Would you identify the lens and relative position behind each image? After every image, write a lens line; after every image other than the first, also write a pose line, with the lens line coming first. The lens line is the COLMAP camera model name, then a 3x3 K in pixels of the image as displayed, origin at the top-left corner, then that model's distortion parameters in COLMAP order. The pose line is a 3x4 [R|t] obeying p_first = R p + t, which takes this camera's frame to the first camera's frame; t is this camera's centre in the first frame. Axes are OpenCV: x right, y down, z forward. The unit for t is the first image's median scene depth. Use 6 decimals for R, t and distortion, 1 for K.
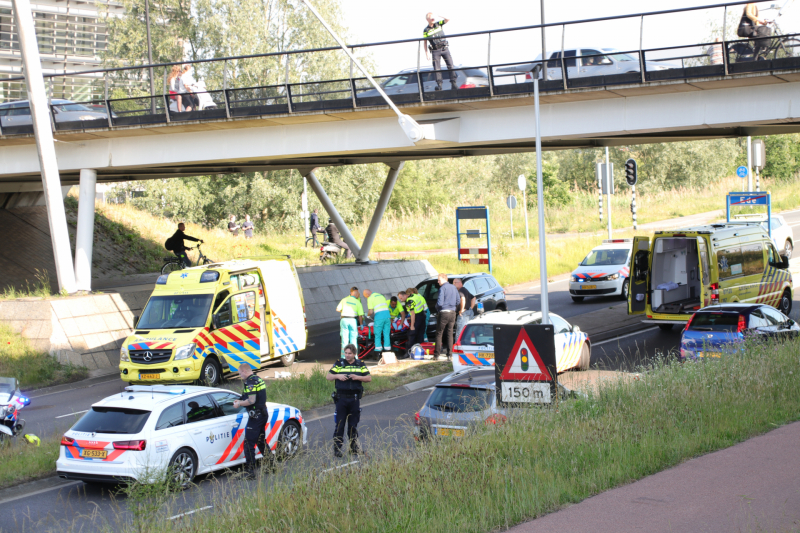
lens RADIAL K [[1861.8, 0, 400.0], [0, 1861.8, 266.5], [0, 0, 1]] dist [0.341946, 0.042415]
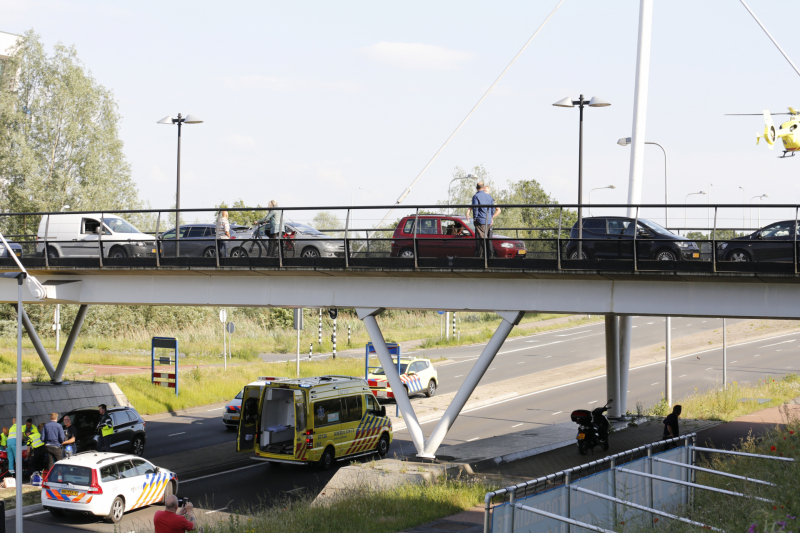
lens RADIAL K [[1578.8, 0, 400.0], [0, 1578.8, 266.5], [0, 0, 1]] dist [-0.276504, -0.129469]
pose [[0.993633, 0.060384, 0.095118, 0.135164], [-0.055155, 0.996868, -0.056671, -0.043961], [-0.098242, 0.051064, 0.993852, 0.010736]]
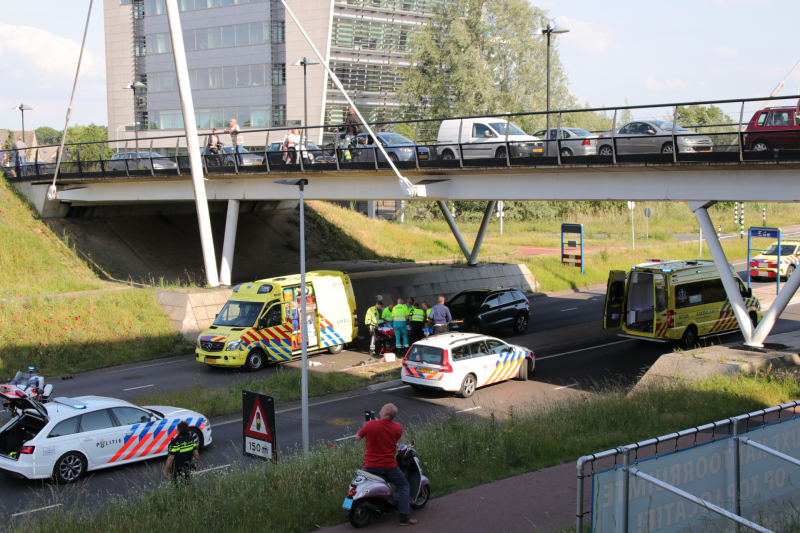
lens RADIAL K [[1241.1, 0, 389.3], [0, 1241.1, 275.2], [0, 0, 1]] dist [0.024728, 0.522362]
pose [[0.966044, 0.056975, -0.252019, 0.212897], [-0.044734, 0.997536, 0.054045, -0.057560], [0.254477, -0.040936, 0.966212, 0.138344]]
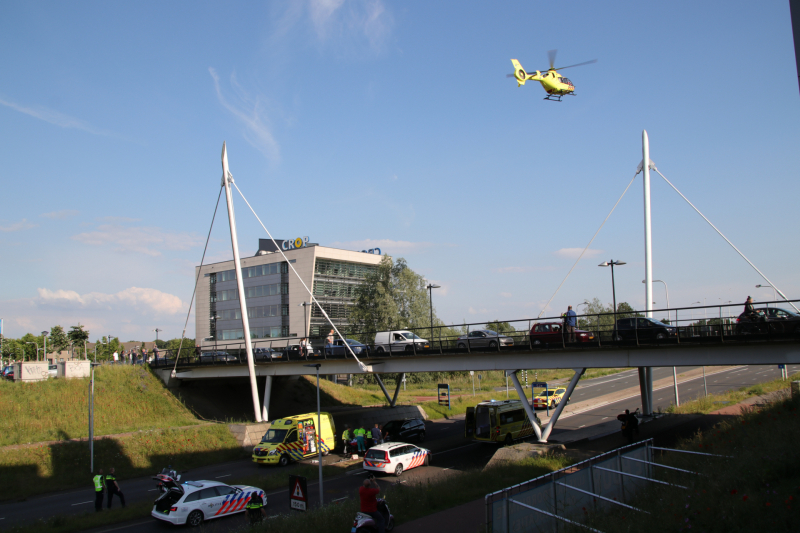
lens RADIAL K [[654.7, 0, 397.3], [0, 654.7, 289.5], [0, 0, 1]] dist [-0.129653, 0.004928]
pose [[0.985528, -0.006919, -0.169372, 0.199919], [-0.016537, 0.990477, -0.136683, -0.056379], [0.168704, 0.137506, 0.976028, 0.113143]]
